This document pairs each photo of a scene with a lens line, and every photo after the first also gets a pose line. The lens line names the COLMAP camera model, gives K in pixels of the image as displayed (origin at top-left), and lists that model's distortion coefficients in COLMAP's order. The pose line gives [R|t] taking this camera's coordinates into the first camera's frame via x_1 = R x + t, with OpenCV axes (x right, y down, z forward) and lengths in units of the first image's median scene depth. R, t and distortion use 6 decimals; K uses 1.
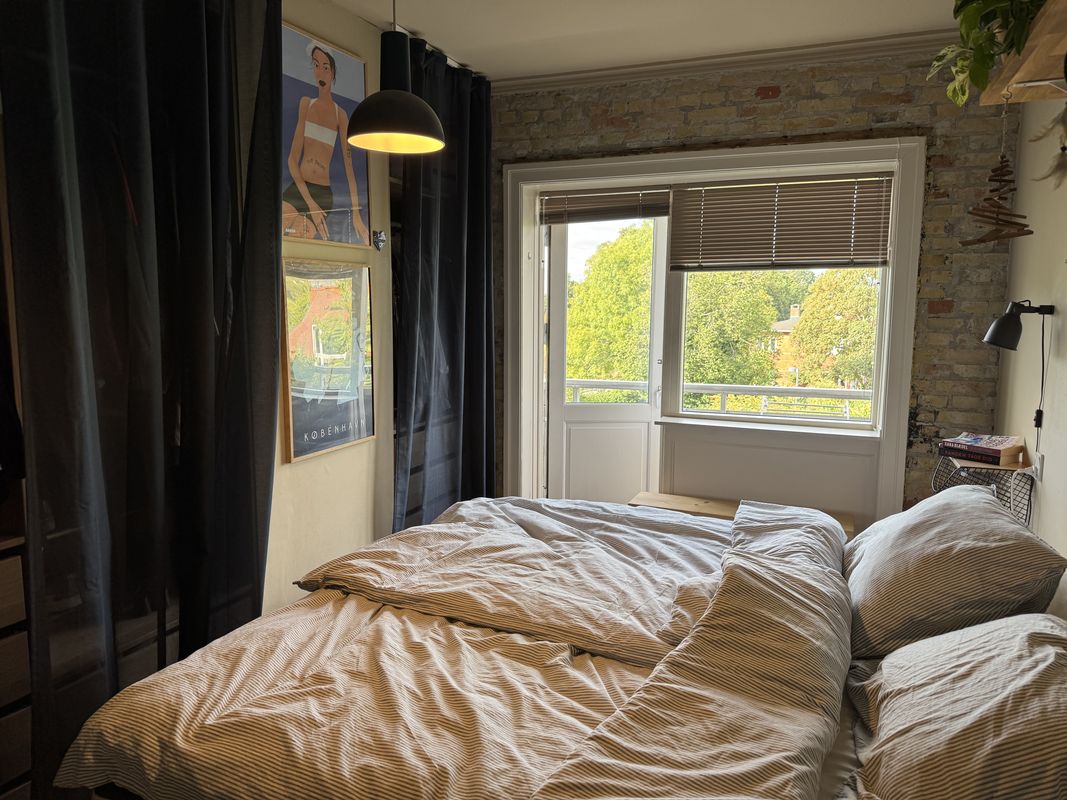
lens RADIAL K [[759.7, 0, 533.8], [0, 759.7, 400.3], [0, 0, 1]] dist [0.023441, -0.016515]
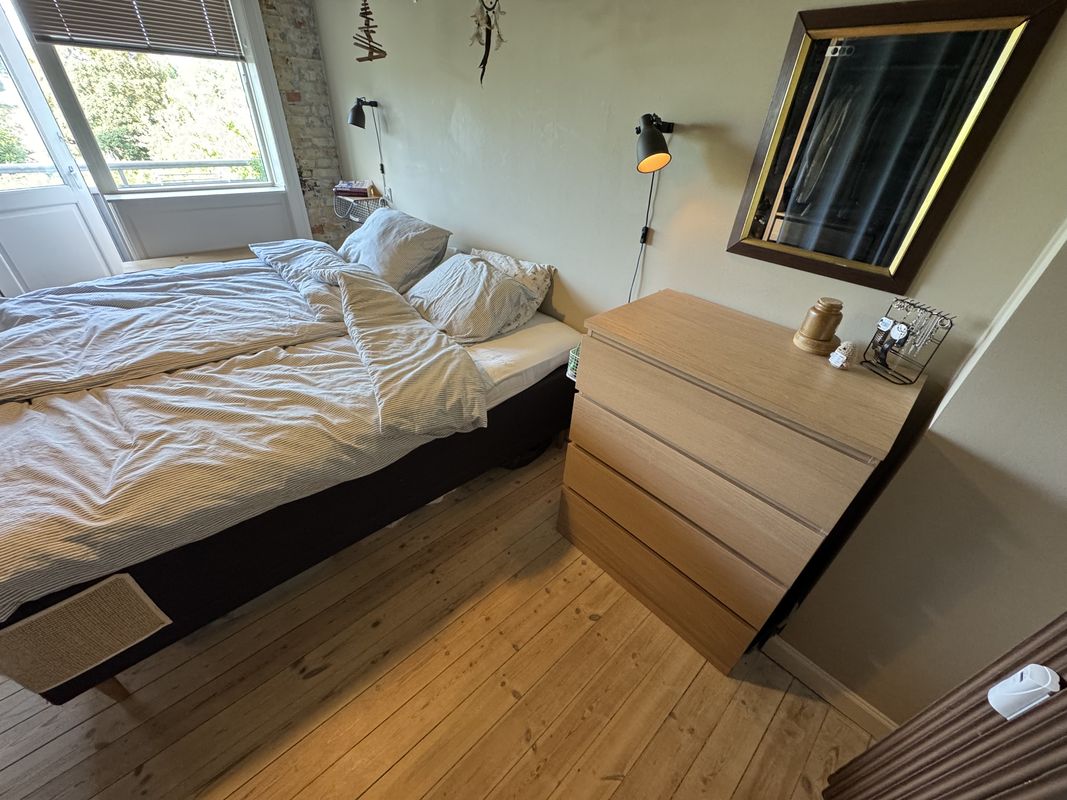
lens RADIAL K [[427.2, 0, 534.8], [0, 427.2, 401.7], [0, 0, 1]] dist [-0.000127, 0.000126]
pose [[0.432427, -0.498820, 0.751123, -0.467479], [0.064547, 0.848024, 0.526012, -0.030957], [-0.899355, -0.178980, 0.398906, 0.098991]]
